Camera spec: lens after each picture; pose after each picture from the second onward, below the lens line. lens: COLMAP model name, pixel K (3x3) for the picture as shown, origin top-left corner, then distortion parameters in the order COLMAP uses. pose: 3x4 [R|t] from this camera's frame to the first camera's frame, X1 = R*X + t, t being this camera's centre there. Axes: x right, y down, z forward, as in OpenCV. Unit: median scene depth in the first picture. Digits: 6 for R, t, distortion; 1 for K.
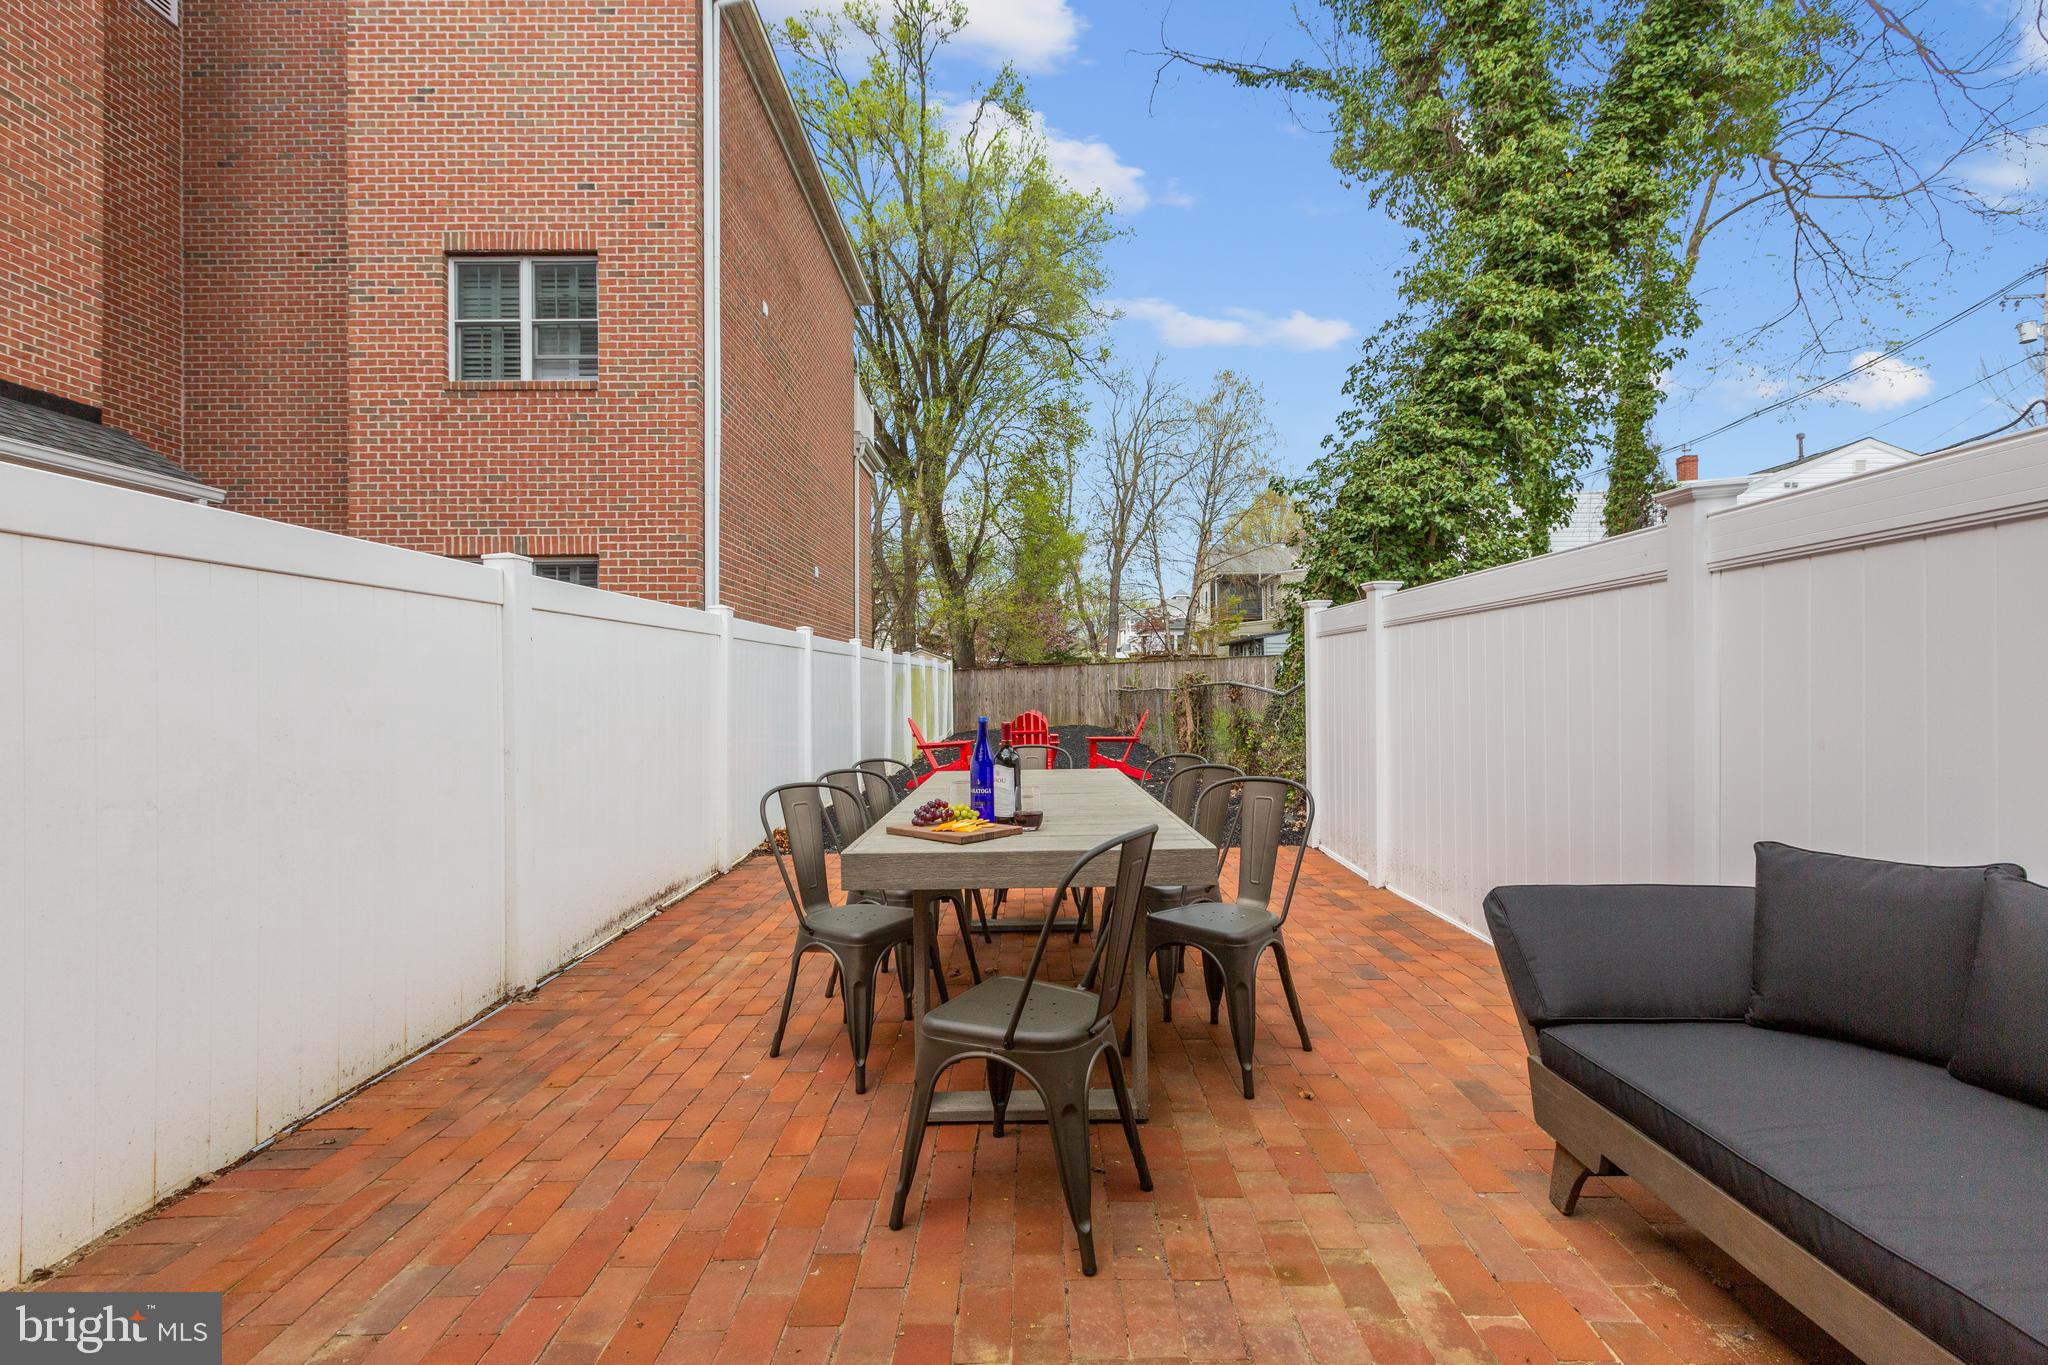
lens RADIAL K [[905.4, 0, 1034.3], [0, 905.4, 686.0], [0, 0, 1]] dist [-0.000551, -0.001163]
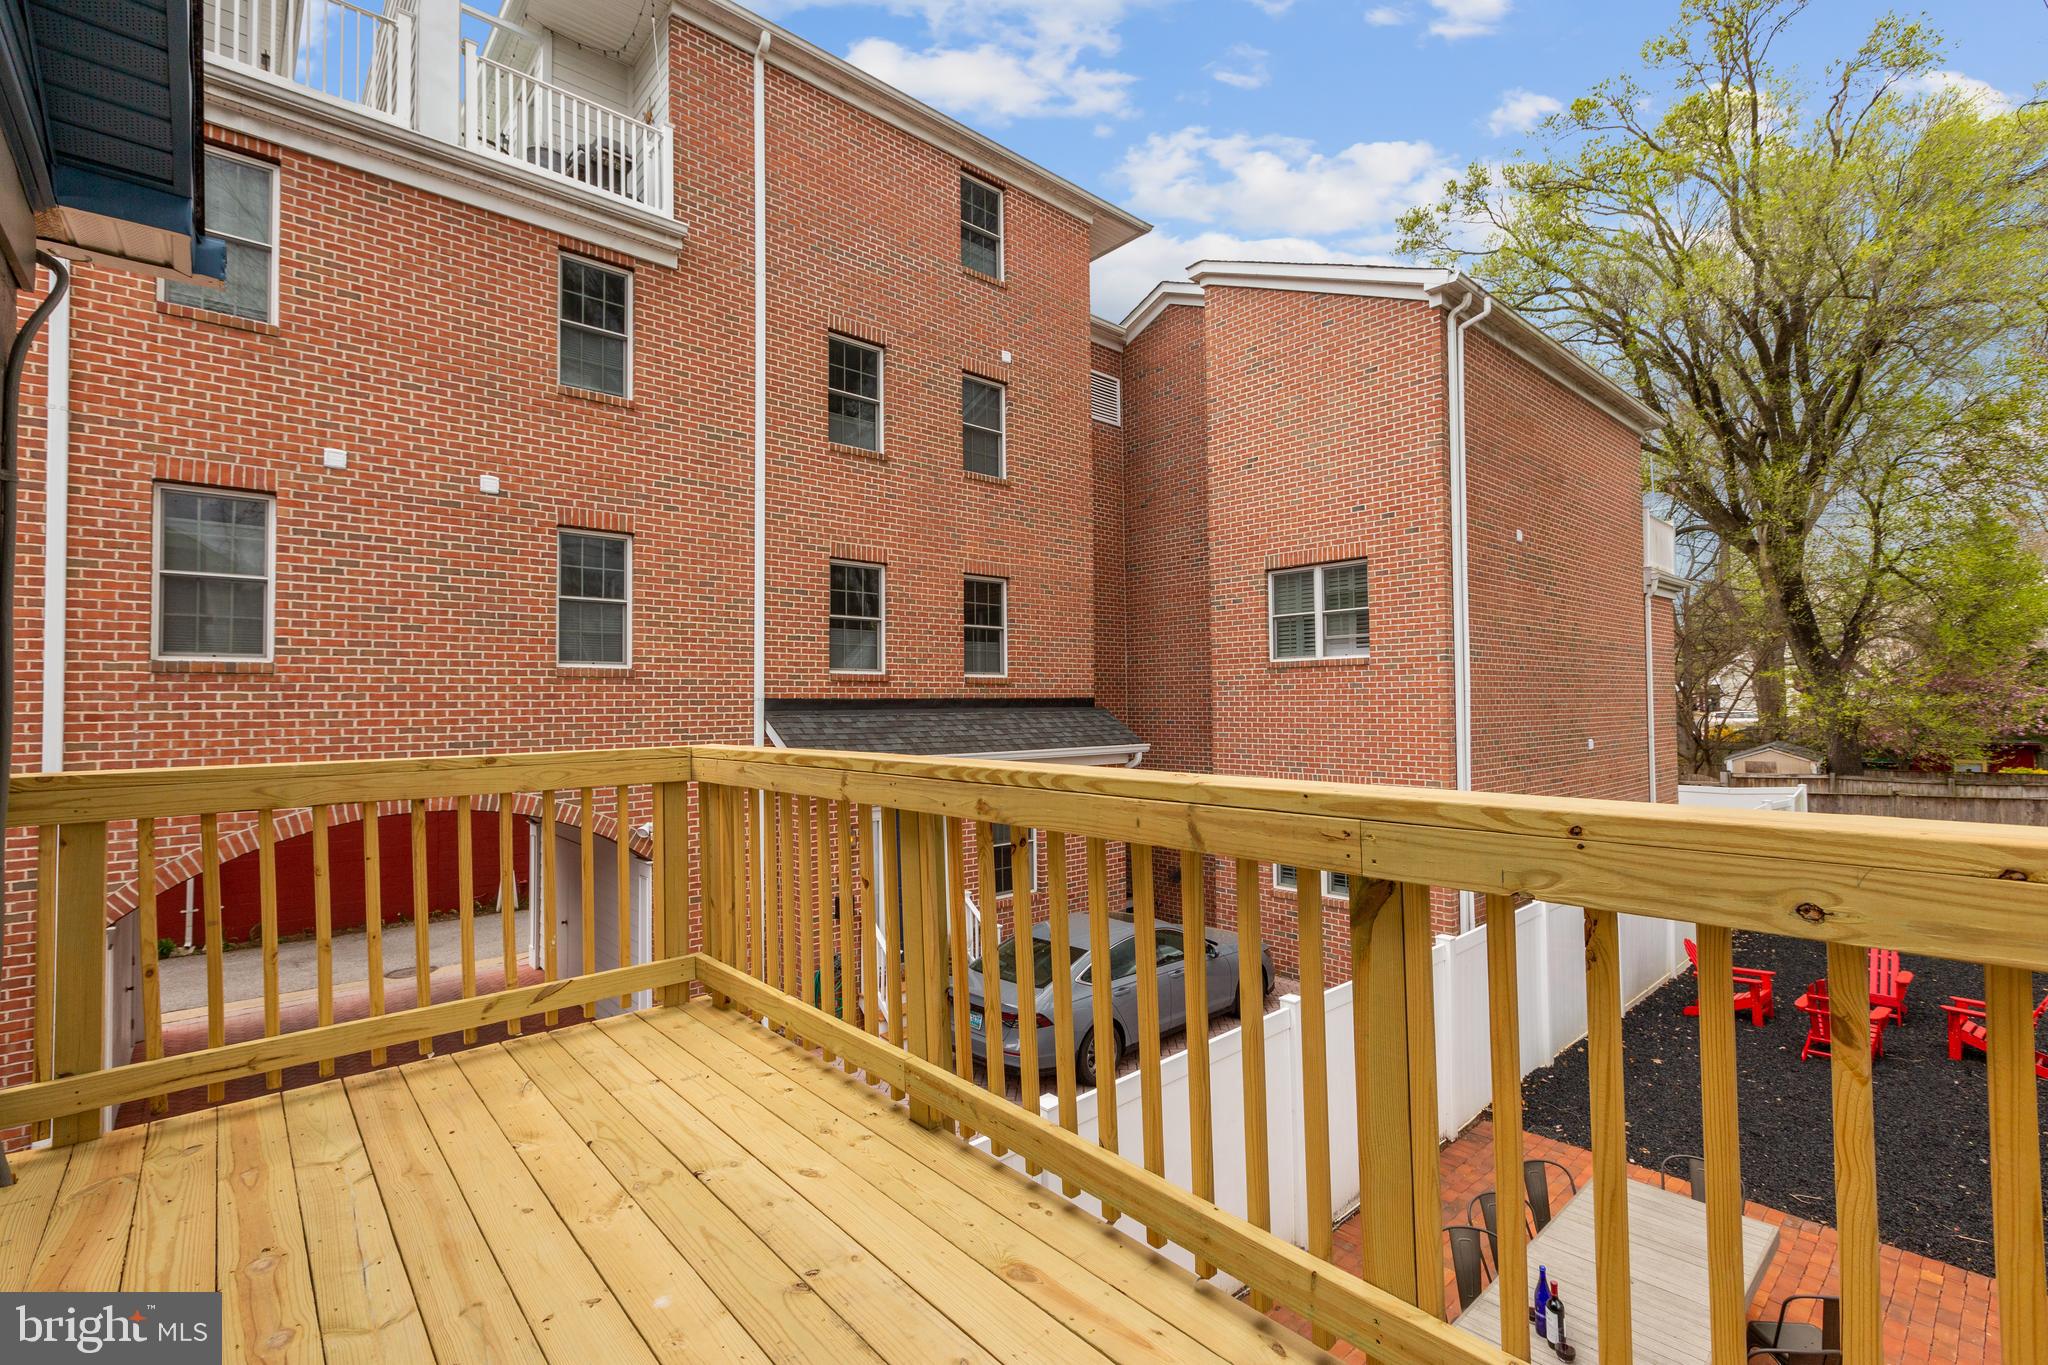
lens RADIAL K [[905.4, 0, 1017.5], [0, 905.4, 681.6], [0, 0, 1]] dist [-0.000551, -0.001163]
pose [[0.654243, -0.019751, -0.756026, 0.160659], [0.006967, 0.999774, -0.020090, -0.276146], [0.756252, 0.007876, 0.654233, -0.217215]]
